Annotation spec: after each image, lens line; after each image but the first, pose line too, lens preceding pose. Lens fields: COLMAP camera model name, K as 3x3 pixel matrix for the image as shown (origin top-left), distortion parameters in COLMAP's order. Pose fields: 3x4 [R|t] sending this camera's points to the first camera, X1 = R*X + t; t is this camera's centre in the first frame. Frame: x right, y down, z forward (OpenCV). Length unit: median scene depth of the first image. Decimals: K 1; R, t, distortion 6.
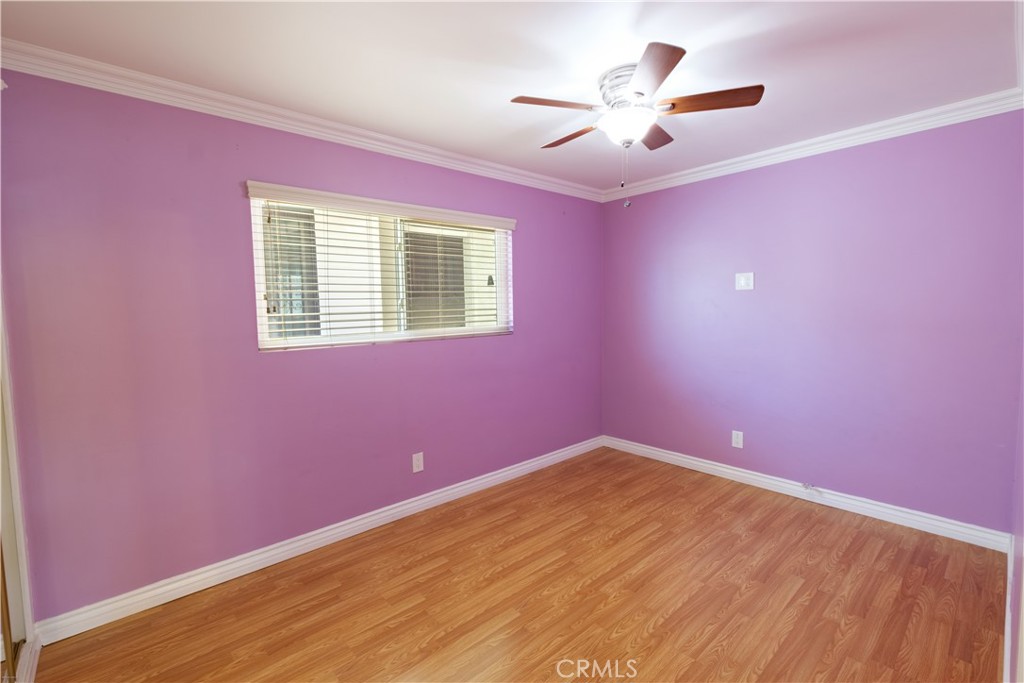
lens RADIAL K [[444.7, 0, 501.7], [0, 444.7, 341.7], [0, 0, 1]] dist [-0.003252, -0.000325]
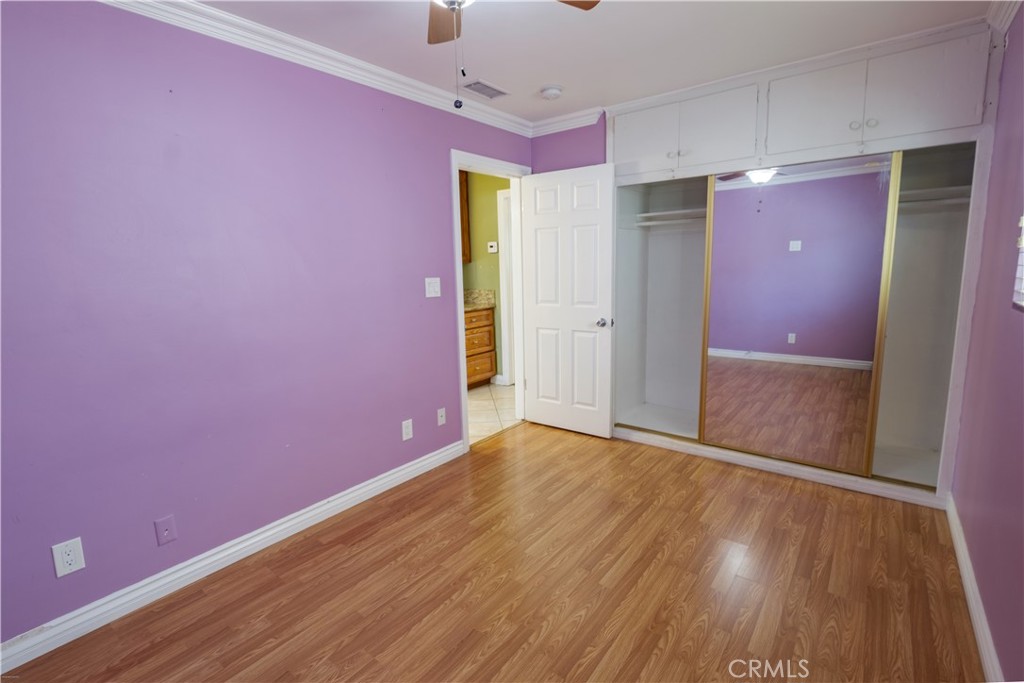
lens RADIAL K [[481.0, 0, 509.2], [0, 481.0, 330.3], [0, 0, 1]] dist [0.011954, -0.000189]
pose [[-0.978979, 0.076013, -0.189265, 0.335061], [0.033828, 0.975618, 0.216853, -0.126022], [0.201134, 0.205893, -0.957681, 1.600767]]
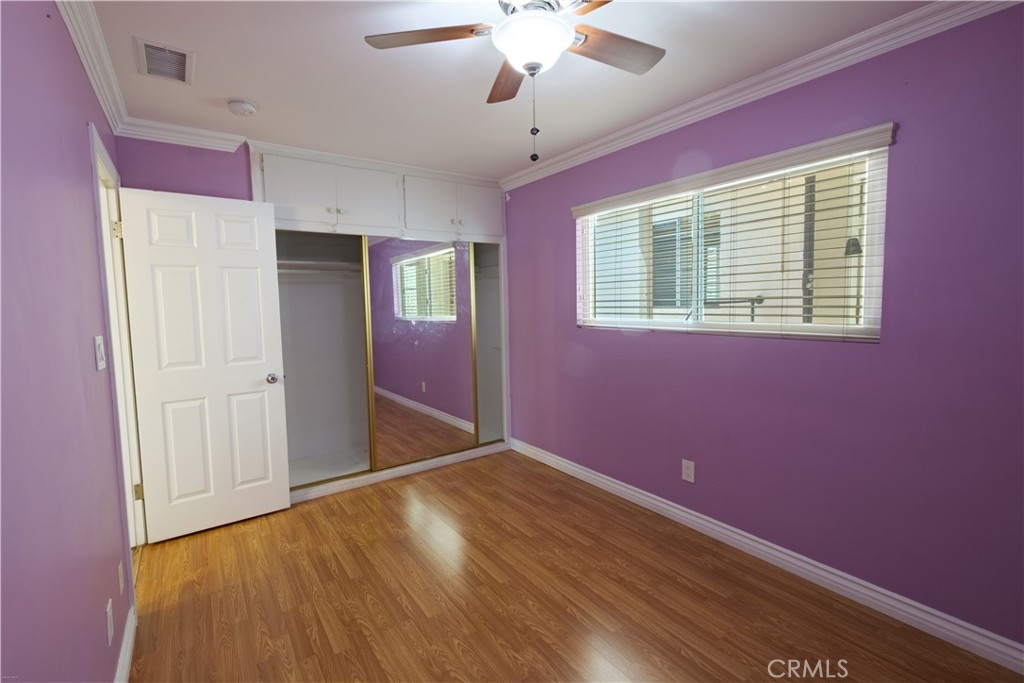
lens RADIAL K [[448.8, 0, 506.5], [0, 448.8, 335.7], [0, 0, 1]] dist [-0.000640, 0.000190]
pose [[-0.098482, 0.102596, -0.989836, 0.929978], [-0.050786, 0.992857, 0.107962, -0.095873], [0.993842, 0.060902, -0.092568, 0.937864]]
